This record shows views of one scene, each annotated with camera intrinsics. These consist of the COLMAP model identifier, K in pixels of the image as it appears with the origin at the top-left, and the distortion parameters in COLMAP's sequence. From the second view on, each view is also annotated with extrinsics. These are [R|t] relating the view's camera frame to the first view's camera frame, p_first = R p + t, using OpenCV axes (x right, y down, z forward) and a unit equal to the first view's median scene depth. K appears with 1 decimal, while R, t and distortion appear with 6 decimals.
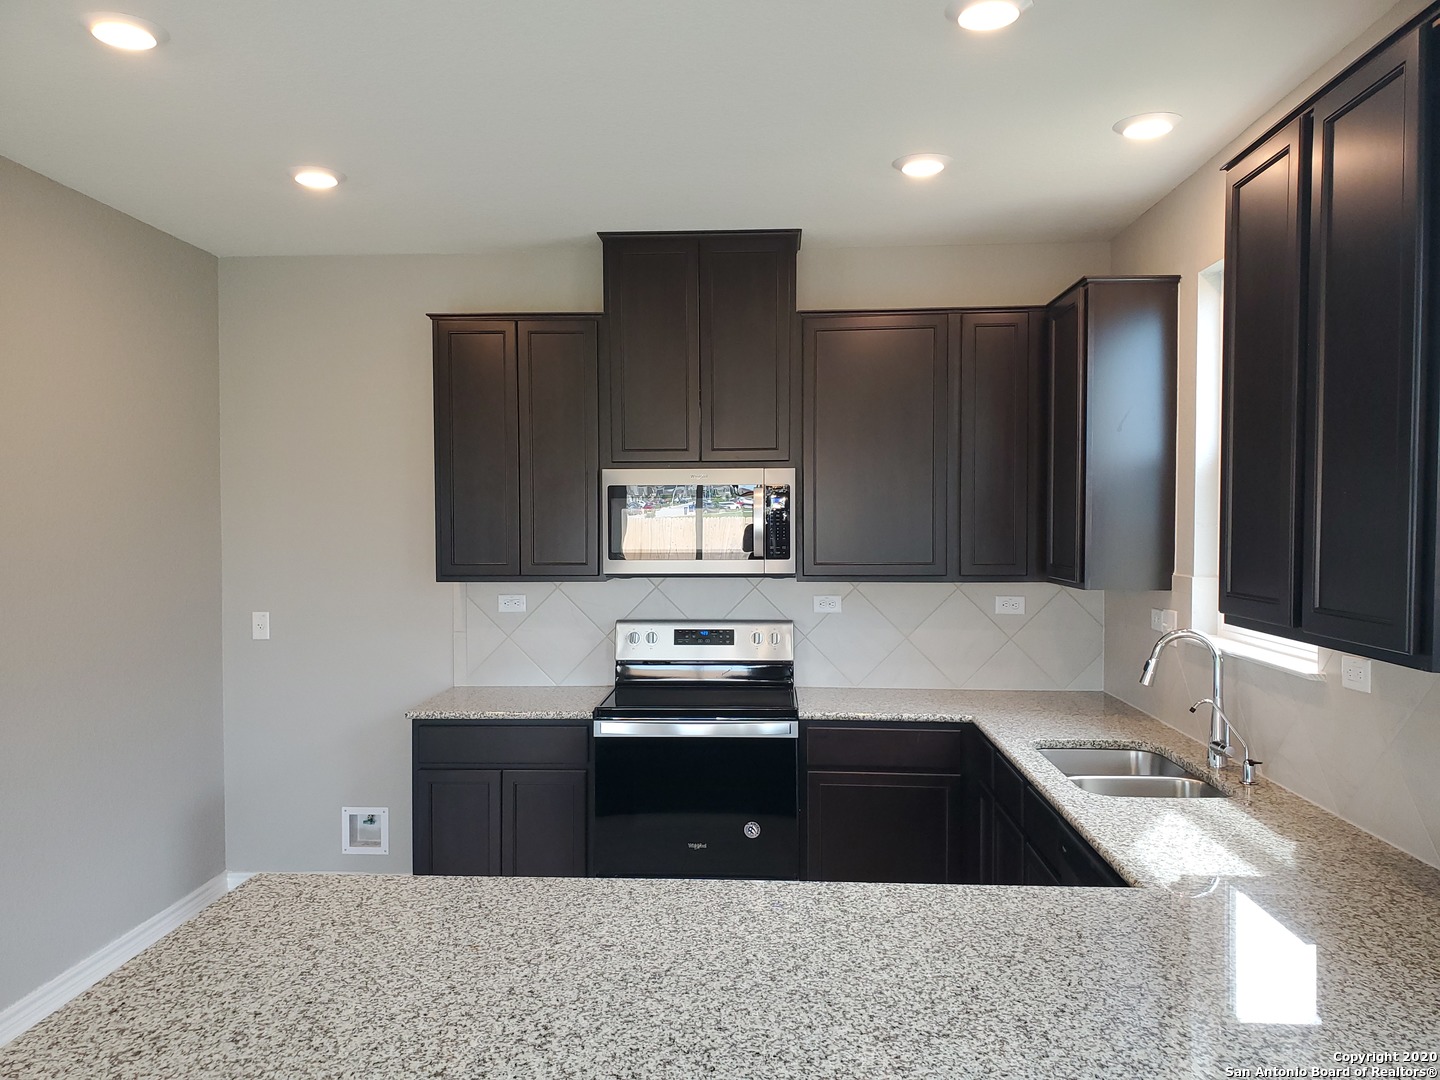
lens RADIAL K [[1130.4, 0, 715.0], [0, 1130.4, 540.5], [0, 0, 1]] dist [0.087876, -0.069949]
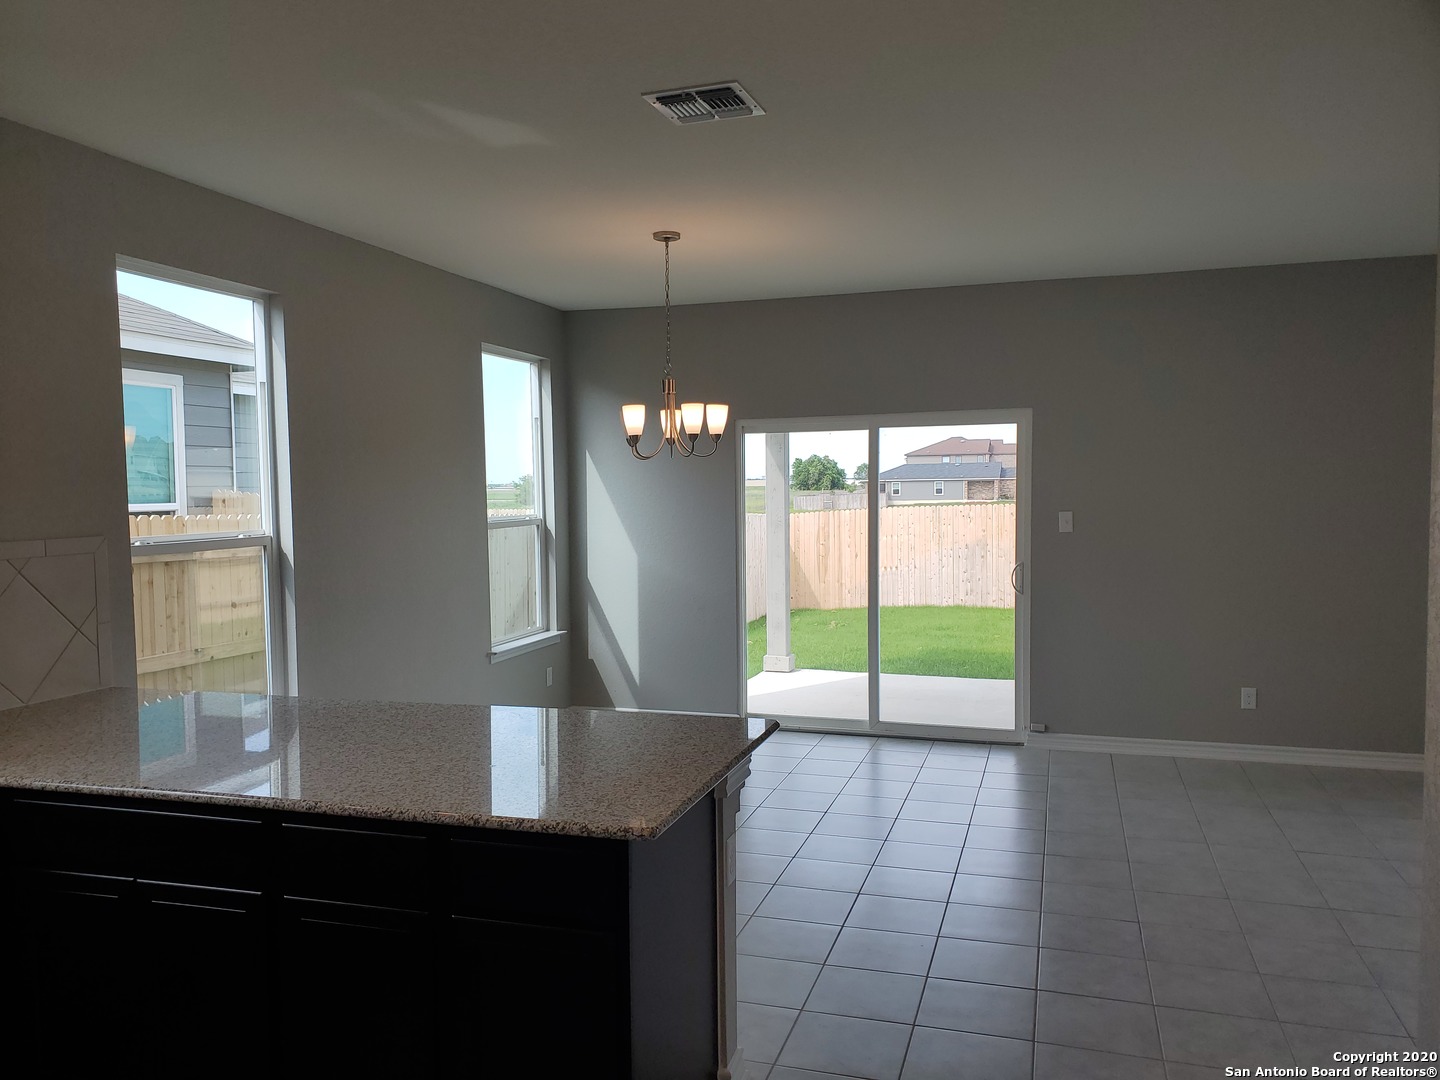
lens RADIAL K [[1117.4, 0, 706.7], [0, 1117.4, 549.0], [0, 0, 1]] dist [0.054559, -0.071275]
pose [[-0.969545, -0.001653, 0.244910, -0.361882], [0.017617, 0.996916, 0.076469, -0.008668], [-0.244281, 0.078455, -0.966526, 1.010604]]
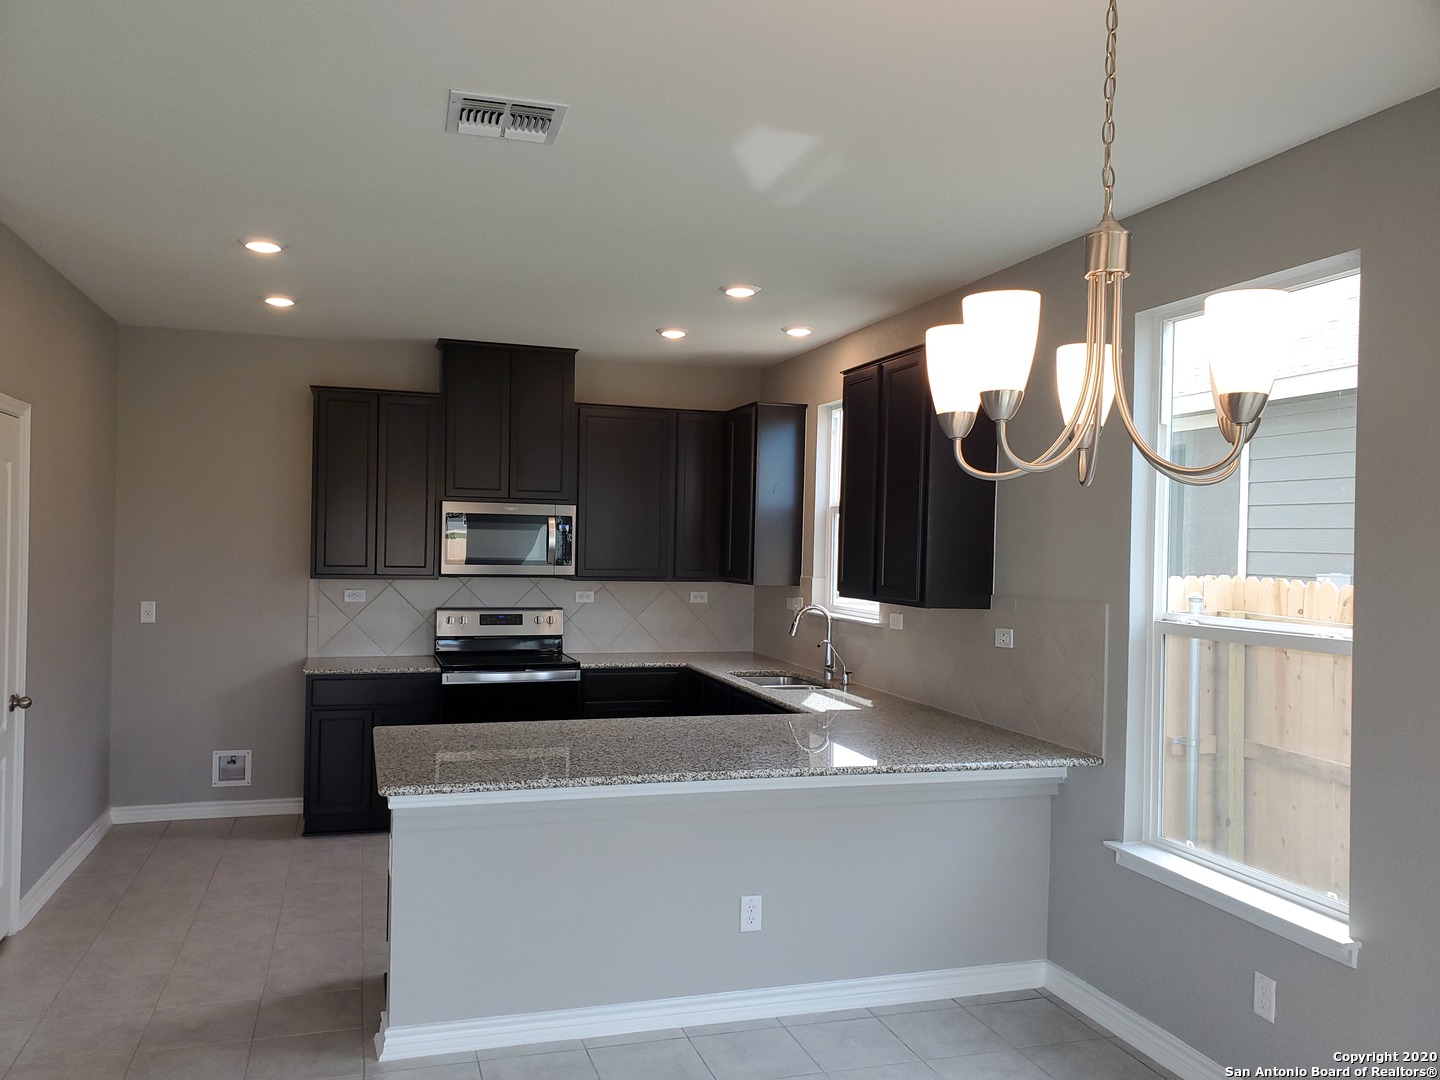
lens RADIAL K [[1128.1, 0, 720.0], [0, 1128.1, 540.0], [0, 0, 1]] dist [0.079735, 0.004715]
pose [[0.931460, 0.023172, 0.363105, -0.298212], [-0.016013, 0.999614, -0.022714, 0.013724], [-0.363491, 0.015342, 0.931471, -0.484733]]
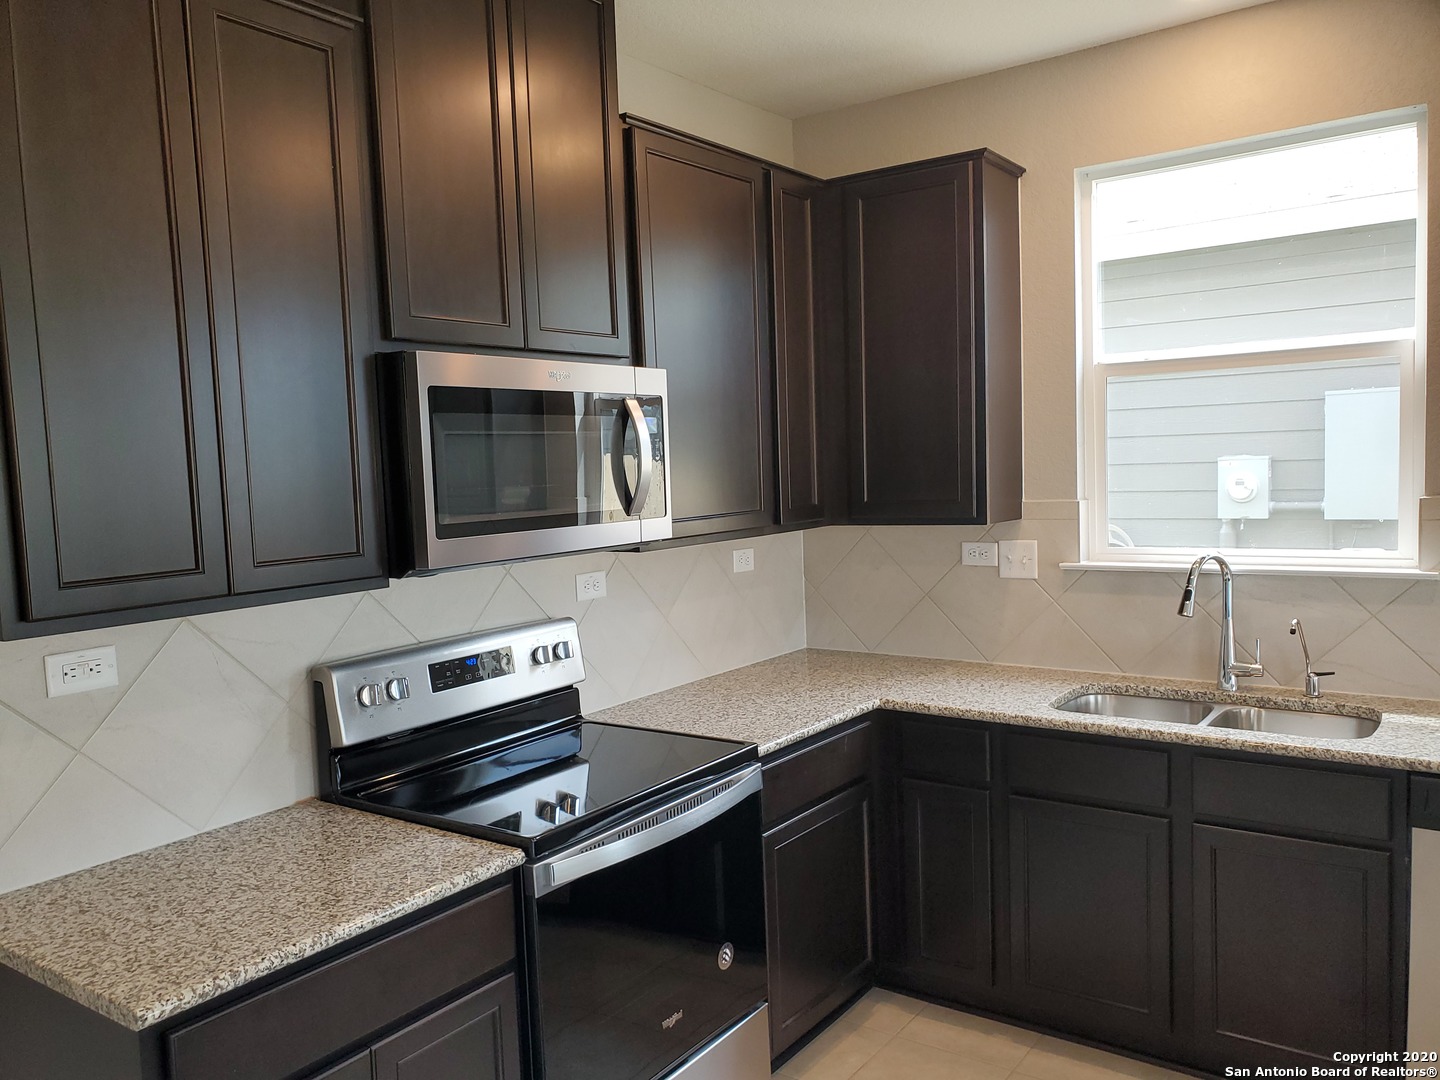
lens RADIAL K [[1117.4, 0, 706.7], [0, 1117.4, 549.0], [0, 0, 1]] dist [0.054559, -0.071275]
pose [[0.541979, -0.085064, 0.836076, -0.440415], [0.055280, 0.996318, 0.065532, -0.004067], [-0.838572, 0.010701, 0.544686, 0.645292]]
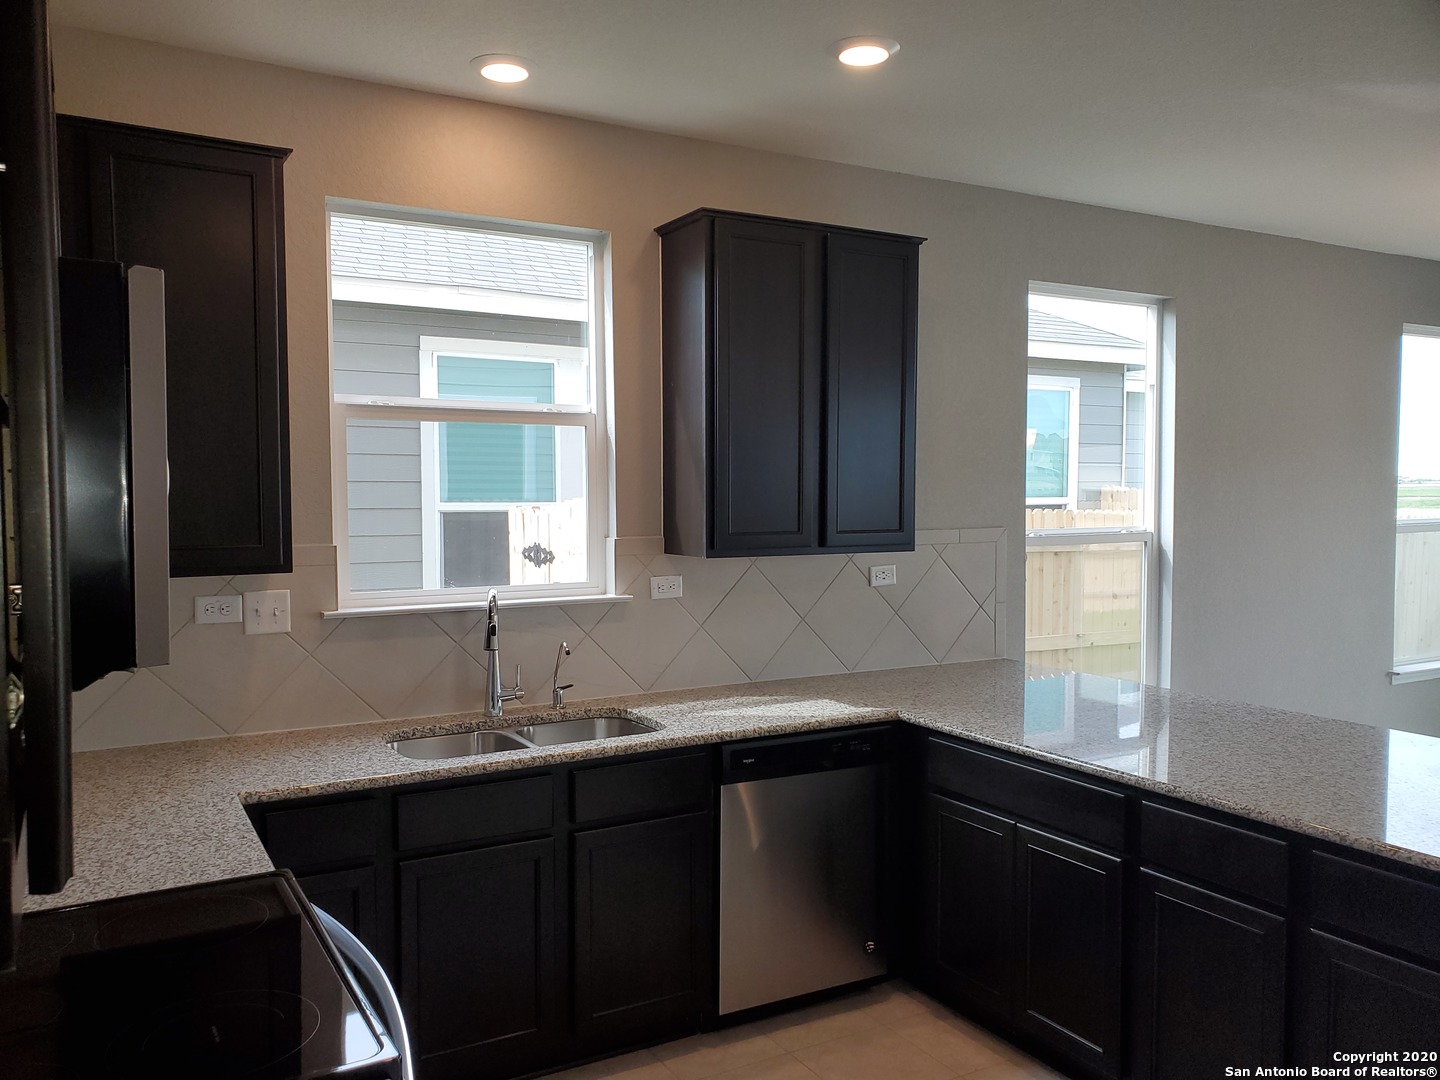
lens RADIAL K [[1117.4, 0, 706.7], [0, 1117.4, 549.0], [0, 0, 1]] dist [0.054559, -0.071275]
pose [[-0.541727, -0.044781, 0.839361, -0.395186], [0.020726, 0.997565, 0.066598, -0.013252], [-0.840299, 0.053475, -0.539480, 1.047517]]
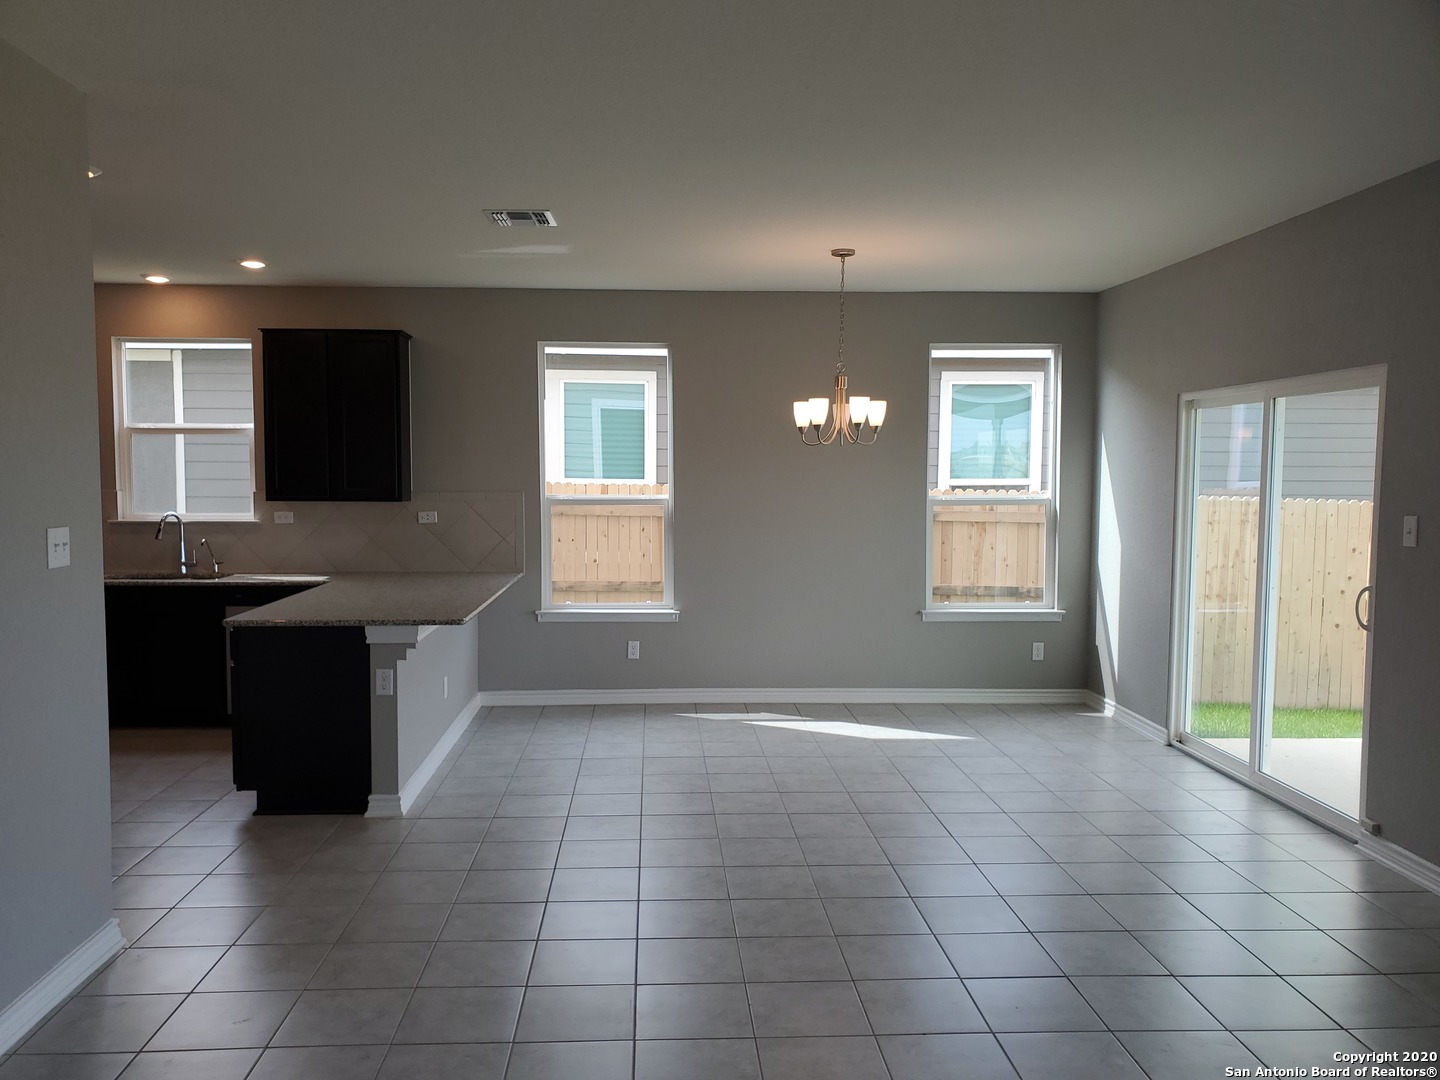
lens RADIAL K [[1117.4, 0, 706.7], [0, 1117.4, 549.0], [0, 0, 1]] dist [0.054559, -0.071275]
pose [[-0.106212, -0.069661, 0.991900, -1.405380], [0.018792, 0.997224, 0.072047, 0.009914], [-0.994166, 0.026292, -0.104608, 0.160425]]
